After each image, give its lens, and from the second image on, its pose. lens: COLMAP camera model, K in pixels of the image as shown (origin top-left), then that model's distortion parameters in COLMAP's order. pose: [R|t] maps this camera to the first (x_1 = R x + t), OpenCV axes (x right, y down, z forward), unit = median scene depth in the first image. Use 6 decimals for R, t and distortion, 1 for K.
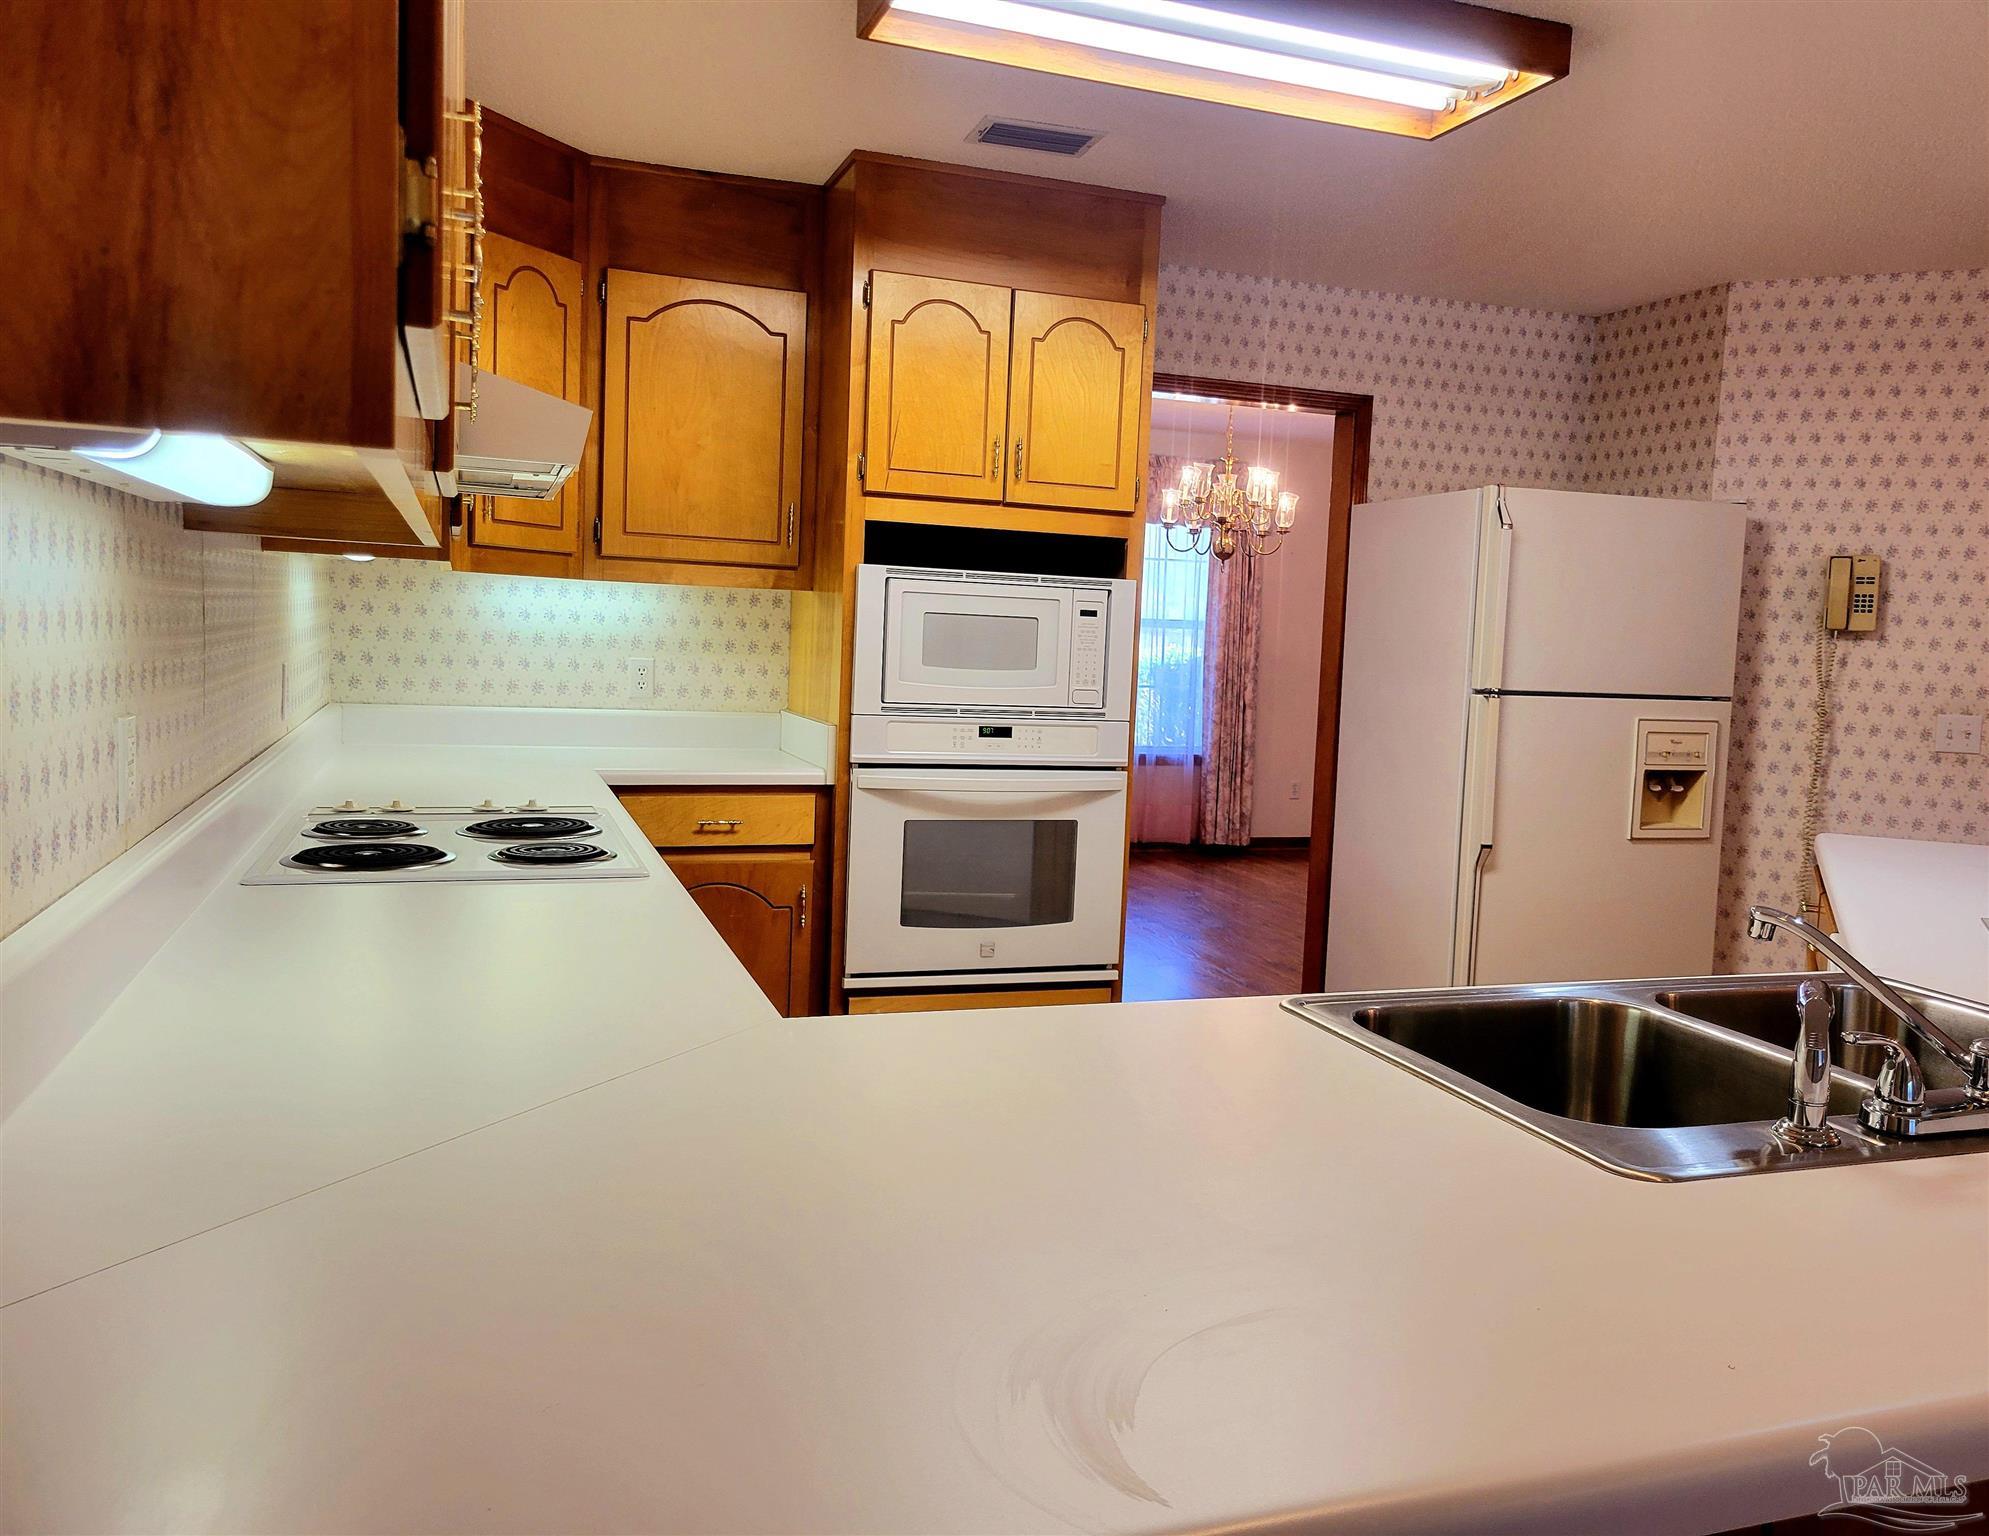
lens RADIAL K [[1623.0, 0, 993.3], [0, 1623.0, 772.2], [0, 0, 1]] dist [0.013033, 0.001244]
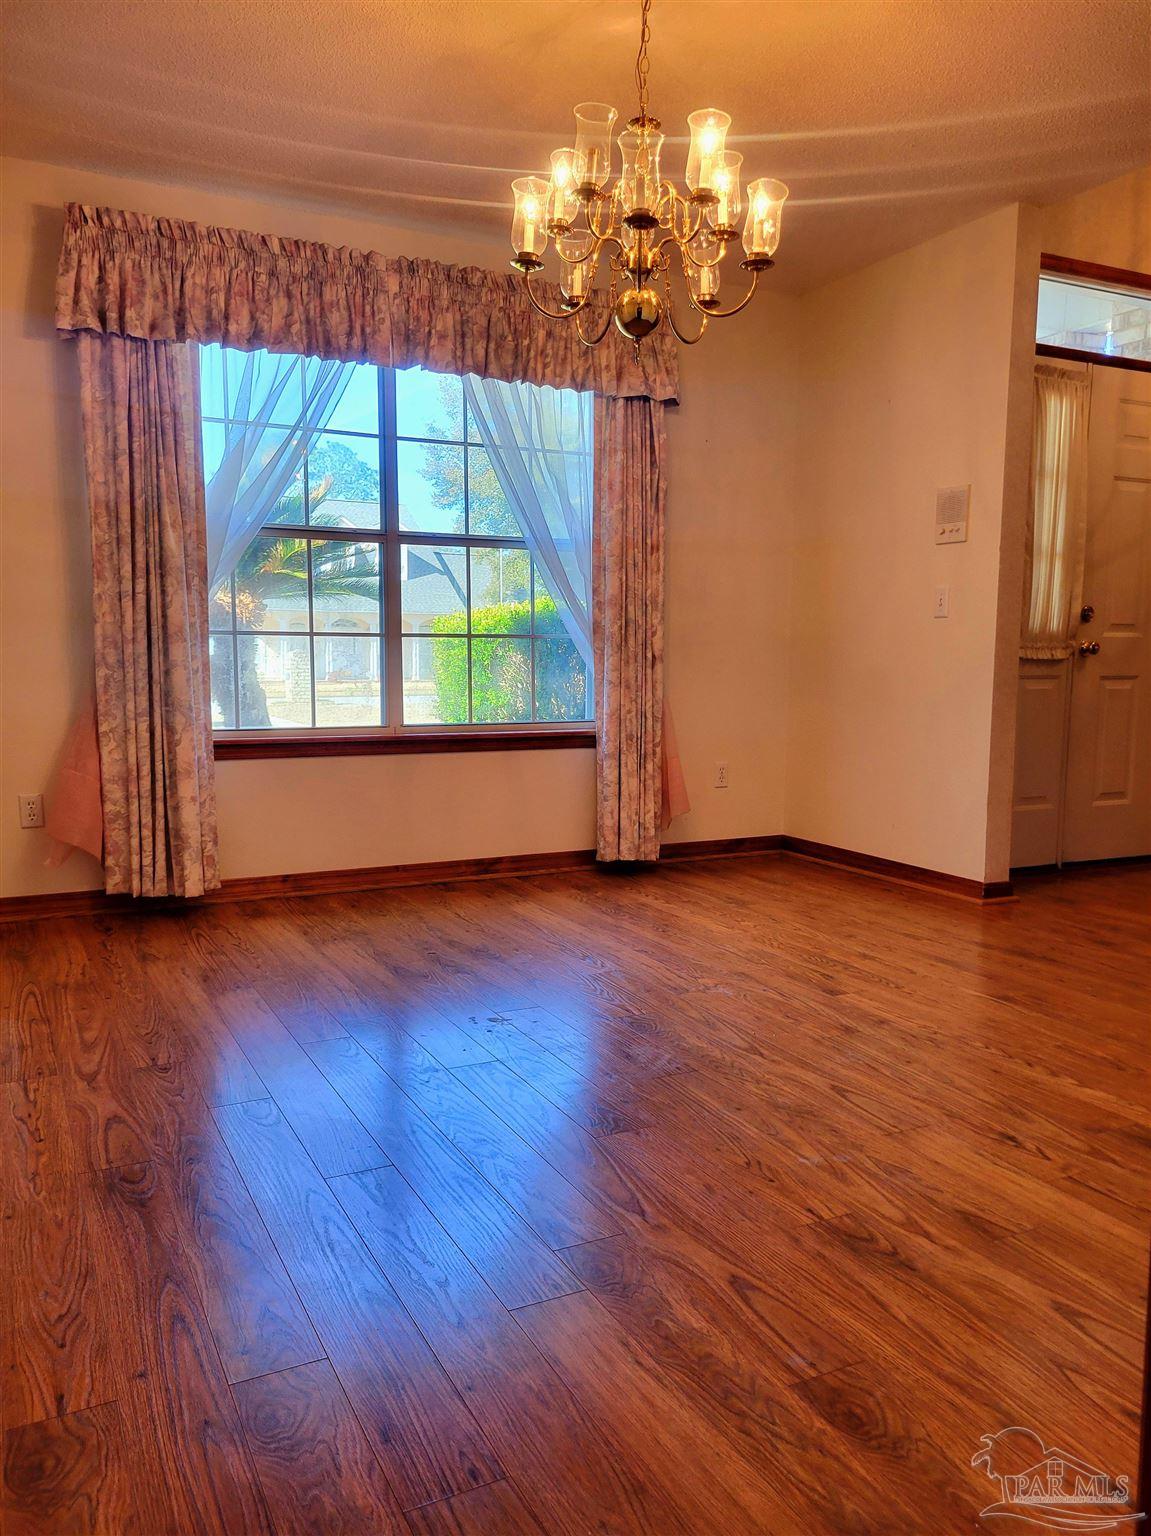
lens RADIAL K [[1171.0, 0, 578.3], [0, 1171.0, 769.0], [0, 0, 1]] dist [0.036215, 0.008897]
pose [[0.989760, -0.045179, 0.135404, 0.053872], [0.043903, 0.998959, 0.012396, -0.001444], [-0.135823, -0.006325, 0.990713, 0.512850]]
